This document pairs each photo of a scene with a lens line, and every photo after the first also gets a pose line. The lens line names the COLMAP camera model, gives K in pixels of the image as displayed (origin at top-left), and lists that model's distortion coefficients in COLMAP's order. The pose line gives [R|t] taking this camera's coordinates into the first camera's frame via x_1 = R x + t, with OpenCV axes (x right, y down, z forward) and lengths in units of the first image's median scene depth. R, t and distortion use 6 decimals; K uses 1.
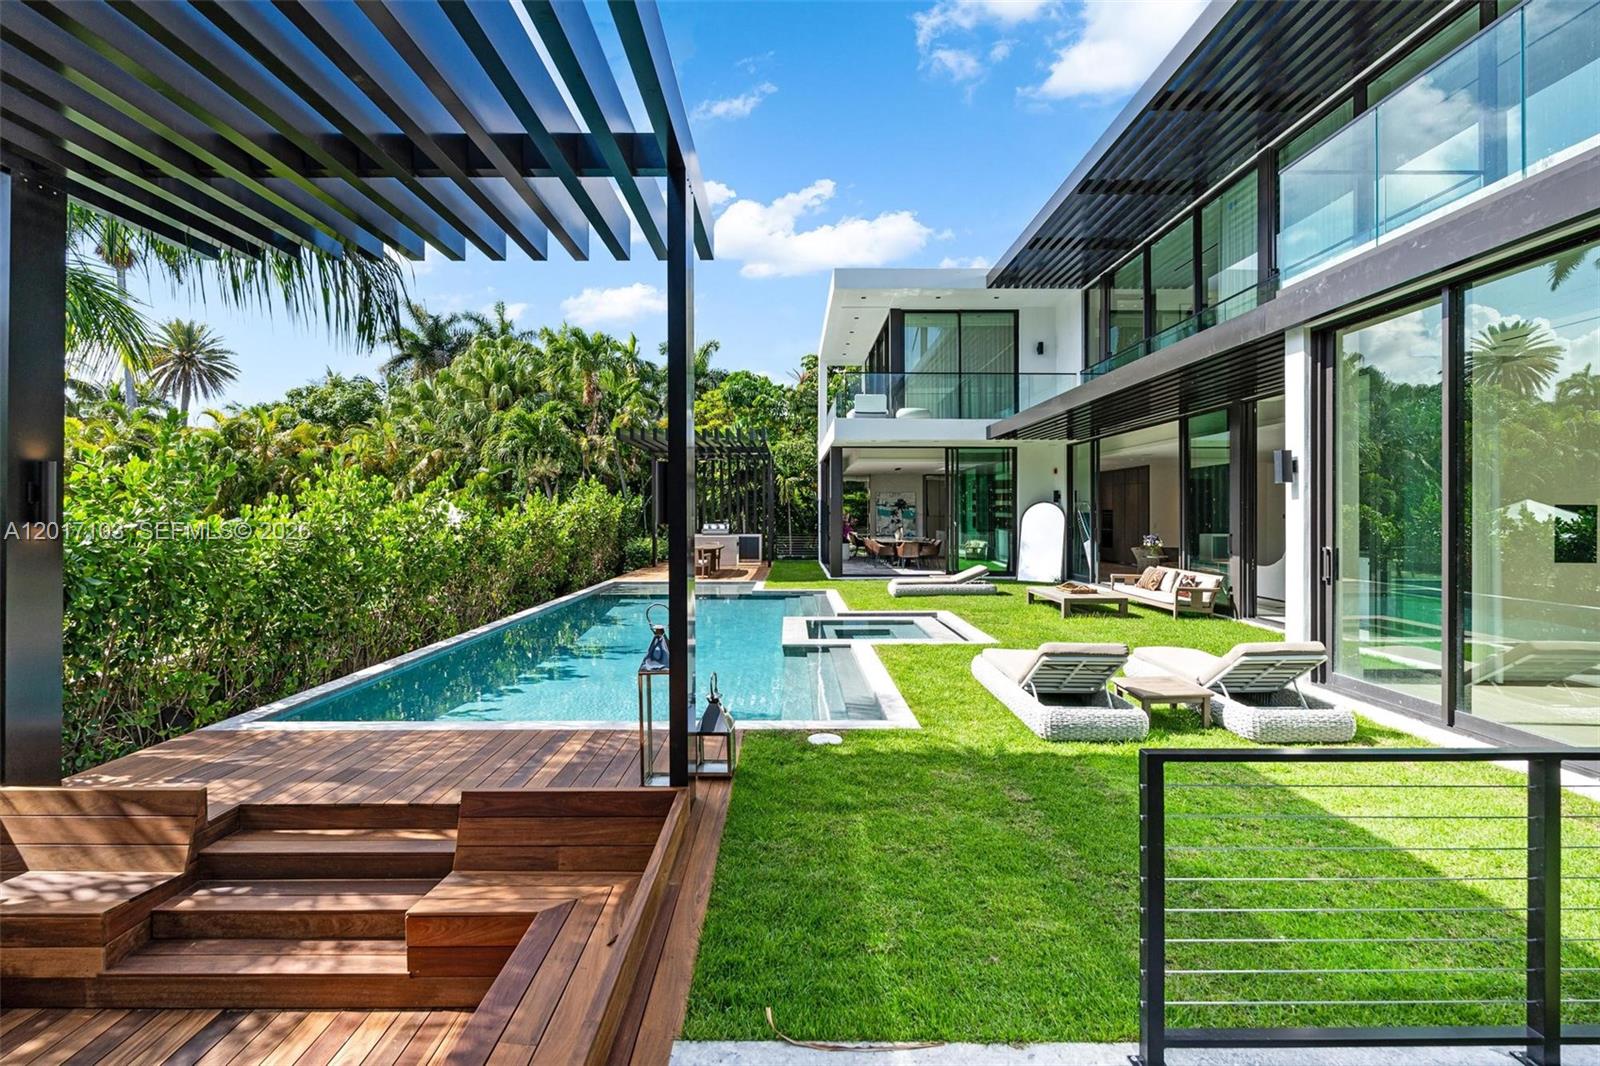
lens RADIAL K [[706.2, 0, 796.2], [0, 706.2, 516.2], [0, 0, 1]] dist [0.005184, -0.000256]
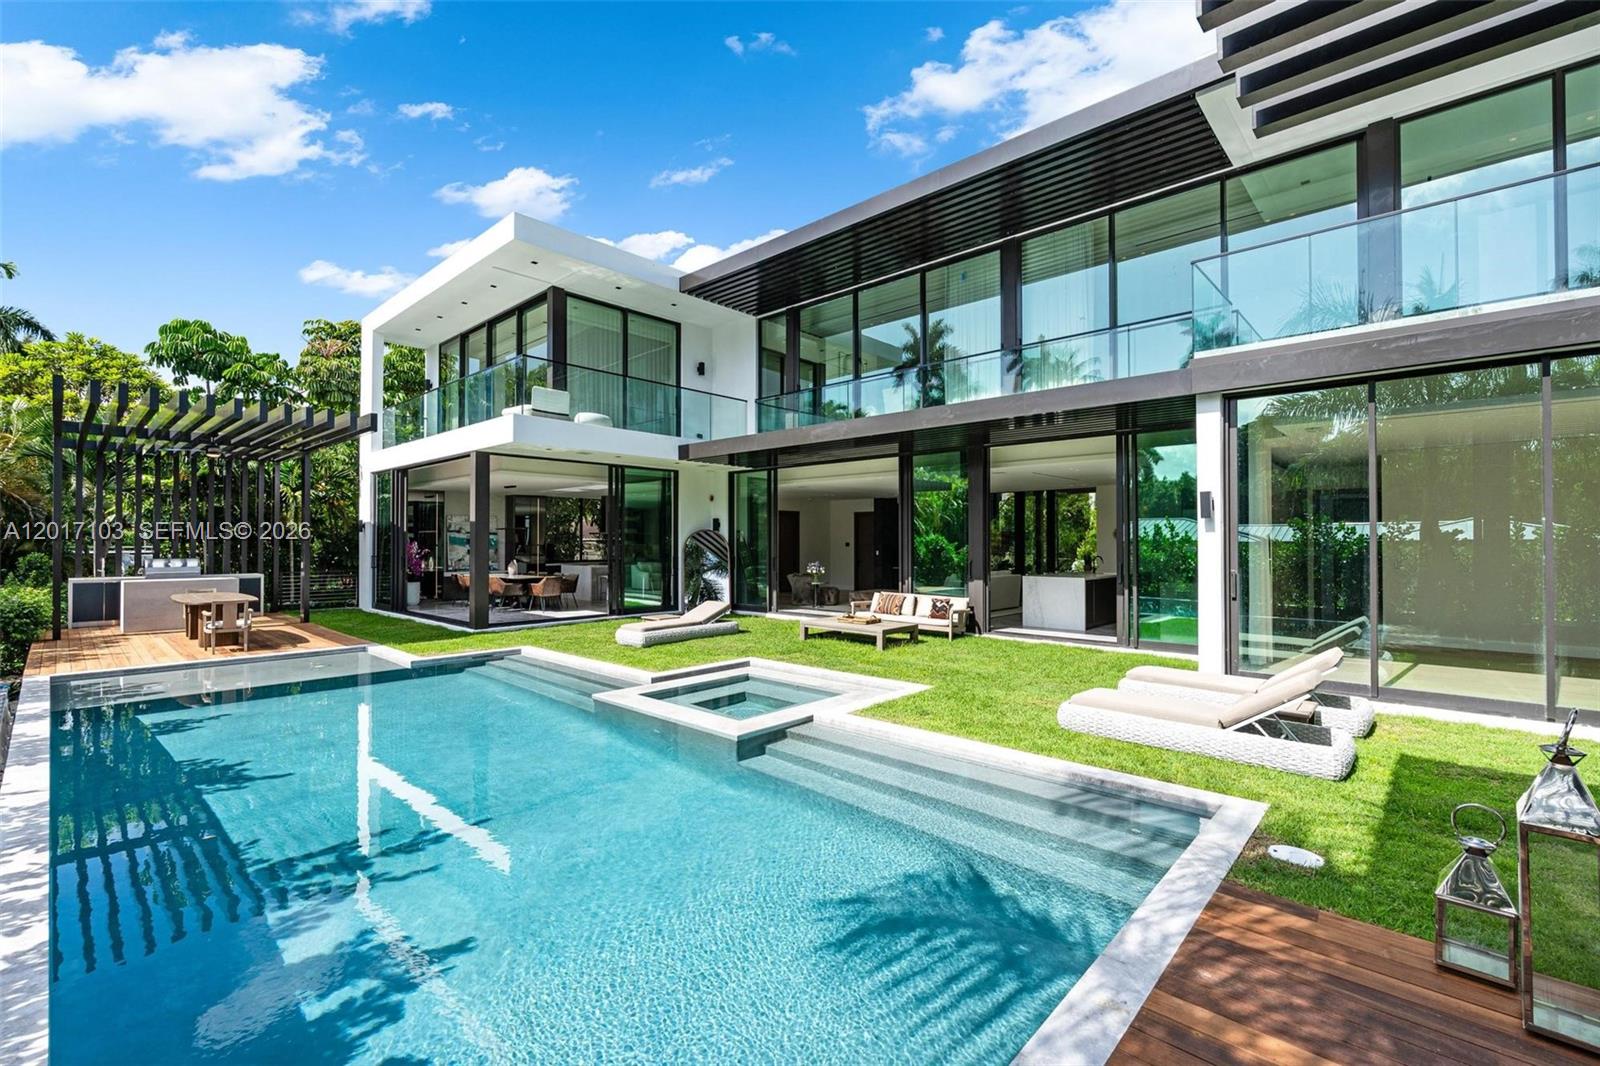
lens RADIAL K [[706.2, 0, 800.0], [0, 706.2, 534.1], [0, 0, 1]] dist [0.005184, -0.000256]
pose [[0.693518, 0.008135, 0.720394, -0.263324], [0.002222, 0.999907, -0.013431, -0.002185], [-0.720436, 0.010915, 0.693435, 0.264948]]
